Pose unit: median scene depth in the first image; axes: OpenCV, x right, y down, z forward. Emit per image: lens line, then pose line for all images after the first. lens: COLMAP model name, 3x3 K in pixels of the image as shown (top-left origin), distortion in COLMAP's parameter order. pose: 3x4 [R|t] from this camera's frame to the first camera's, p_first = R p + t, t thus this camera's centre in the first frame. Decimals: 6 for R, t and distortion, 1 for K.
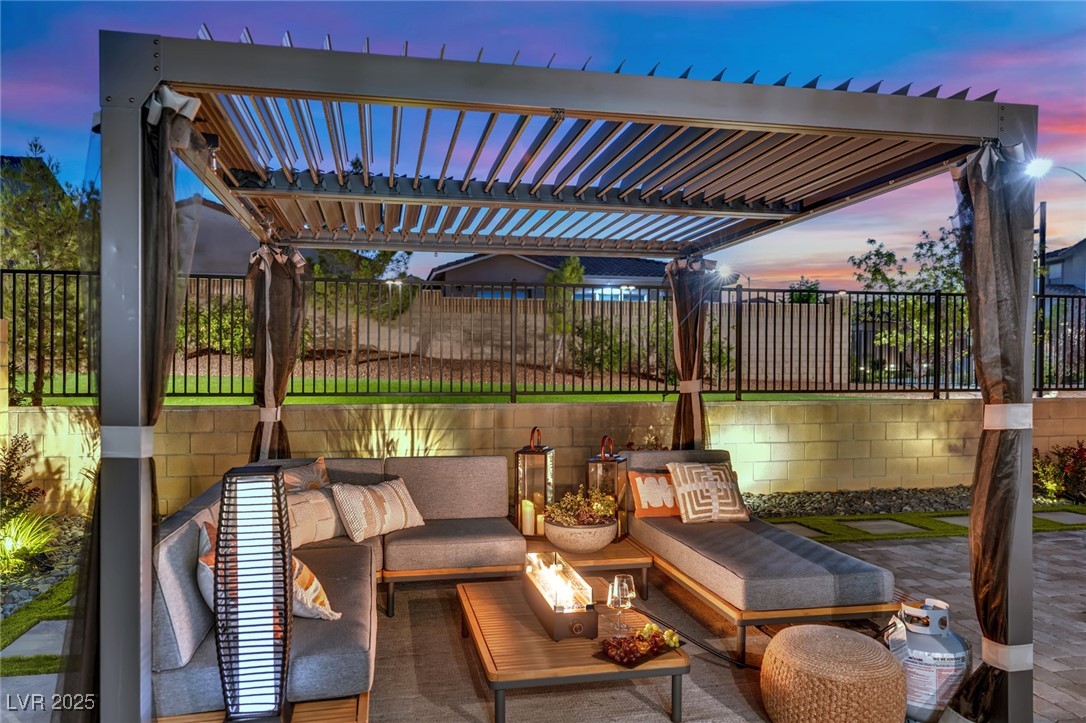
lens RADIAL K [[779.3, 0, 553.1], [0, 779.3, 394.1], [0, 0, 1]] dist [-0.000173, 0.001132]
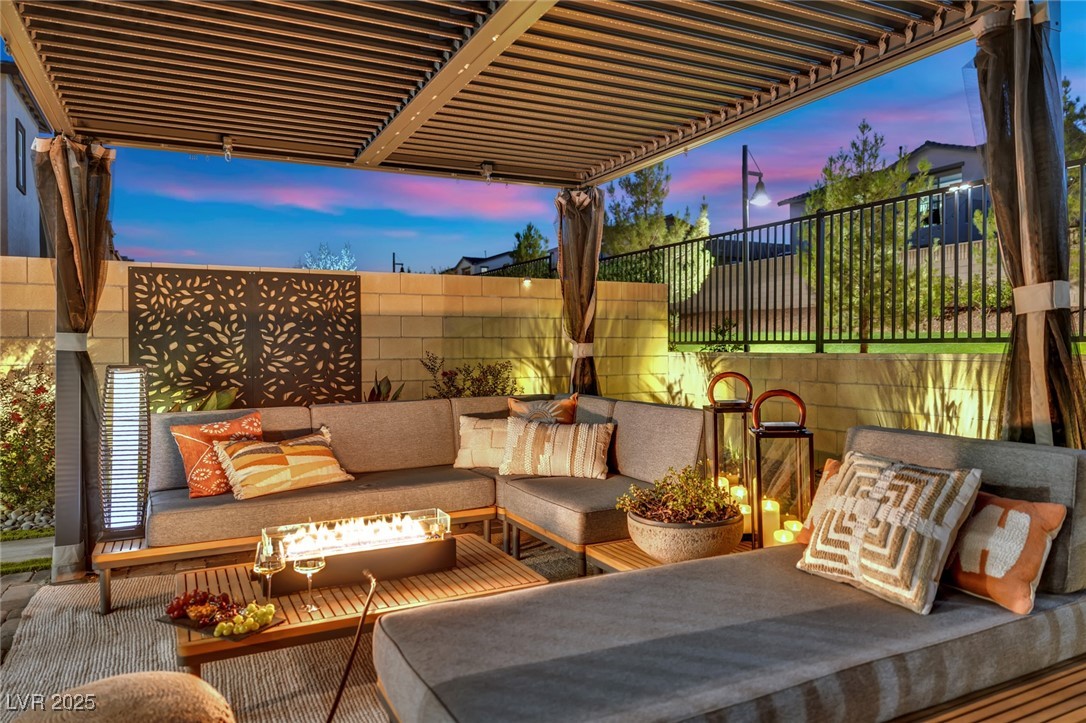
lens RADIAL K [[721.7, 0, 510.3], [0, 721.7, 352.0], [0, 0, 1]] dist [0.005760, 0.000193]
pose [[0.221356, 0.005193, -0.975179, 0.365123], [-0.016251, 0.999867, 0.001635, 0.016774], [0.975058, 0.015486, 0.221411, 0.441735]]
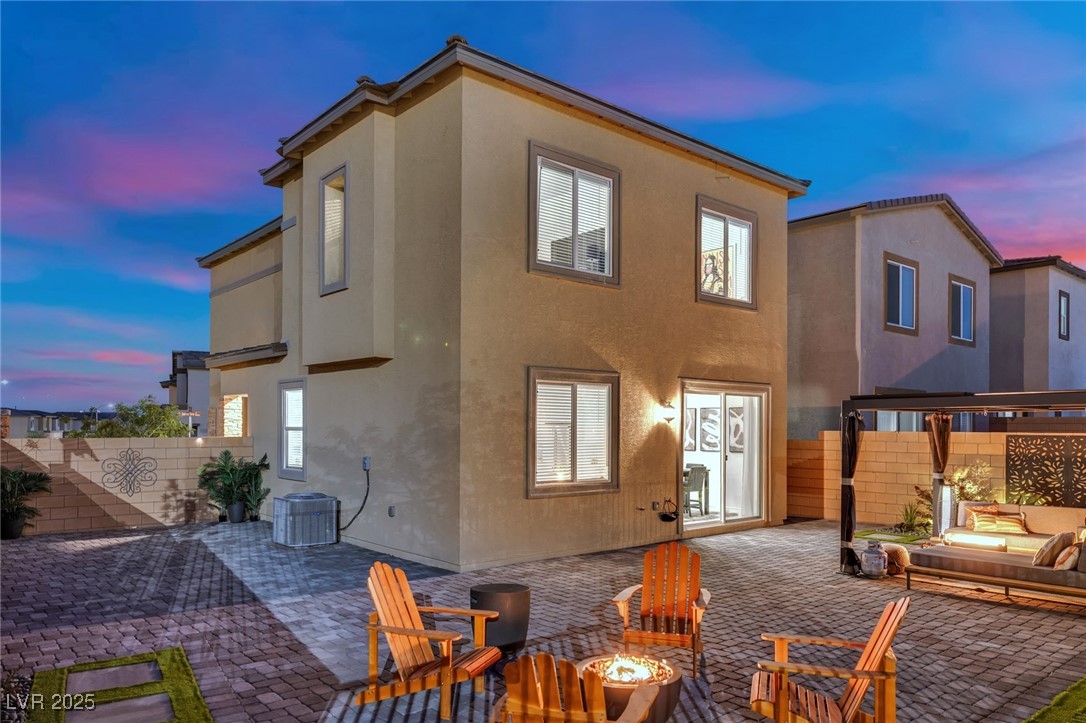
lens RADIAL K [[752.9, 0, 545.7], [0, 752.9, 416.4], [0, 0, 1]] dist [-0.012727, -0.003629]
pose [[-0.884009, -0.010137, -0.467361, 1.254165], [-0.015935, 0.999837, 0.008456, -0.101350], [0.467199, 0.014922, -0.884026, 1.222104]]
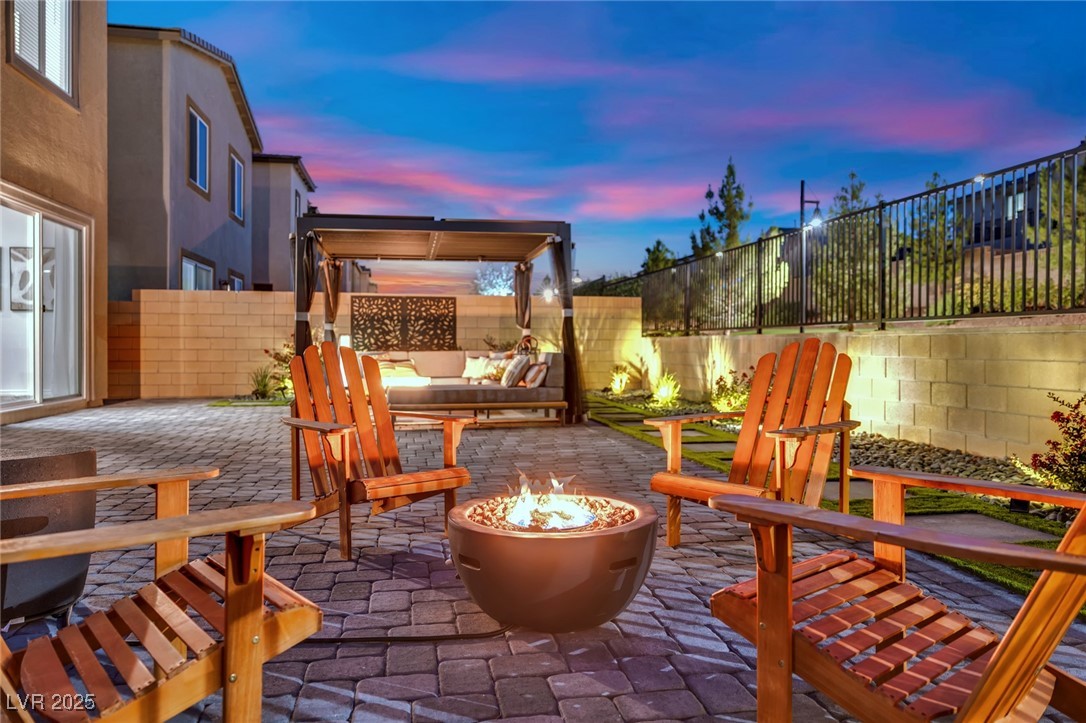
lens RADIAL K [[739.4, 0, 538.7], [0, 739.4, 347.8], [0, 0, 1]] dist [0.000255, 0.000269]
pose [[-0.037664, 0.001781, -0.999289, 1.218318], [-0.026458, 0.999646, 0.002779, 0.040599], [0.998940, 0.026544, -0.037604, 0.715365]]
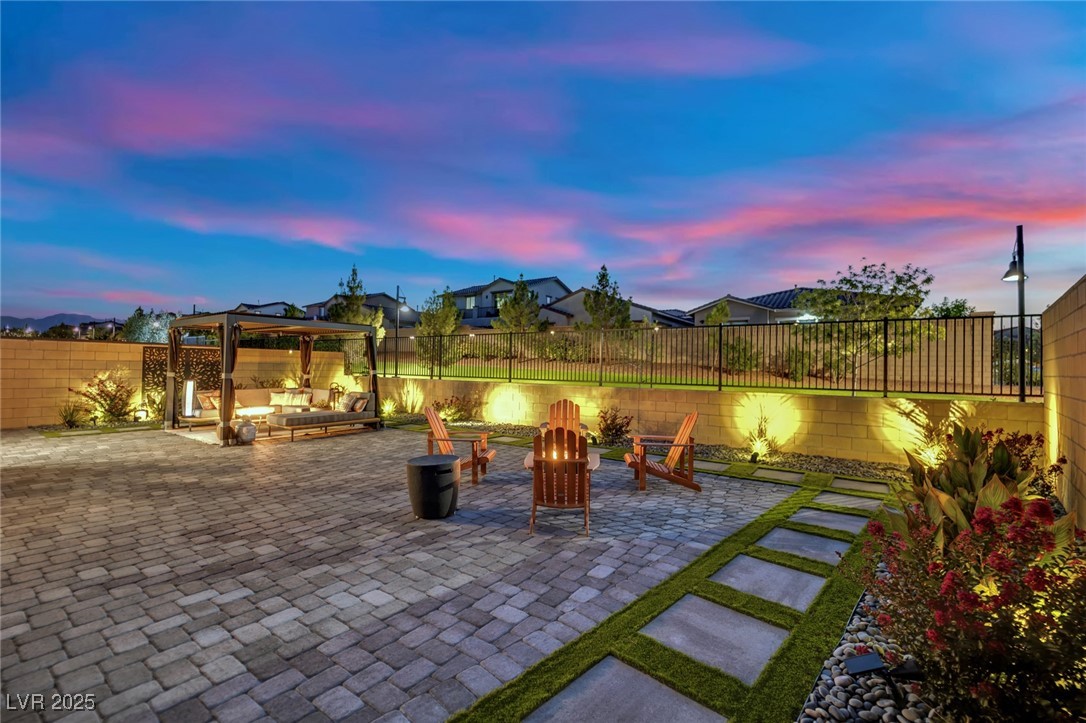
lens RADIAL K [[461.7, 0, 540.4], [0, 461.7, 365.7], [0, 0, 1]] dist [0.001246, -0.011434]
pose [[0.679391, 0.008888, -0.733723, 1.429538], [-0.036103, 0.999121, -0.021326, -0.015866], [0.732888, 0.040978, 0.679114, 0.165296]]
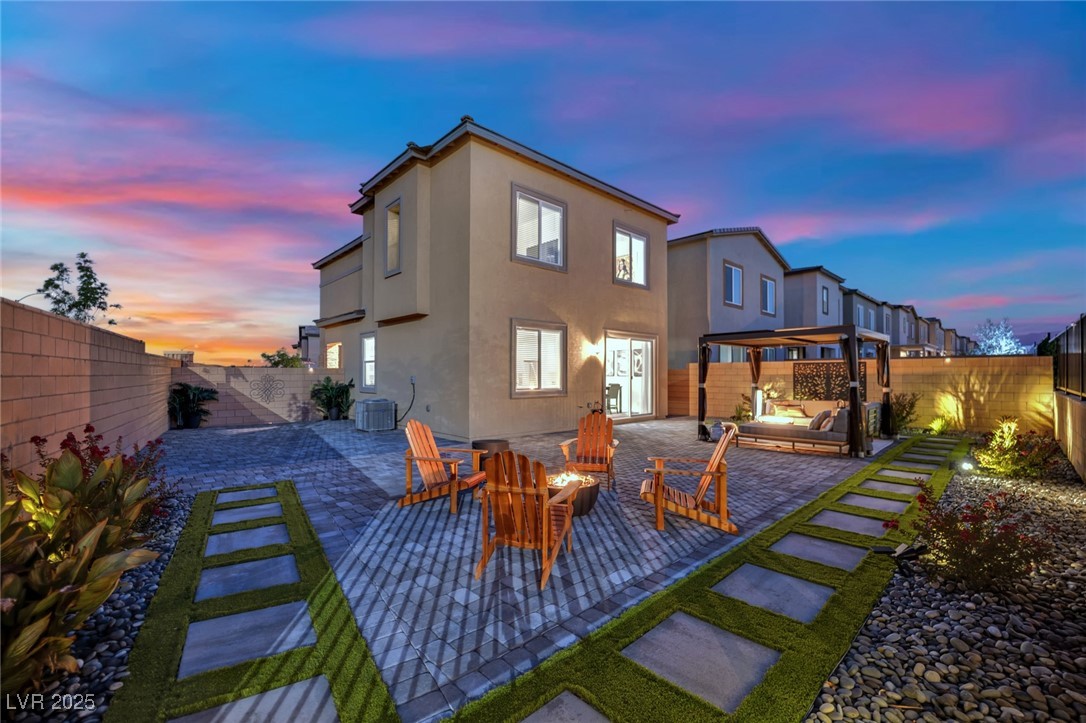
lens RADIAL K [[450.1, 0, 549.5], [0, 450.1, 365.5], [0, 0, 1]] dist [-0.035220, -0.000196]
pose [[-0.860206, -0.009244, -0.509864, 1.230708], [-0.012230, 0.999922, 0.002503, -0.044509], [0.509801, 0.008389, -0.860252, 1.213582]]
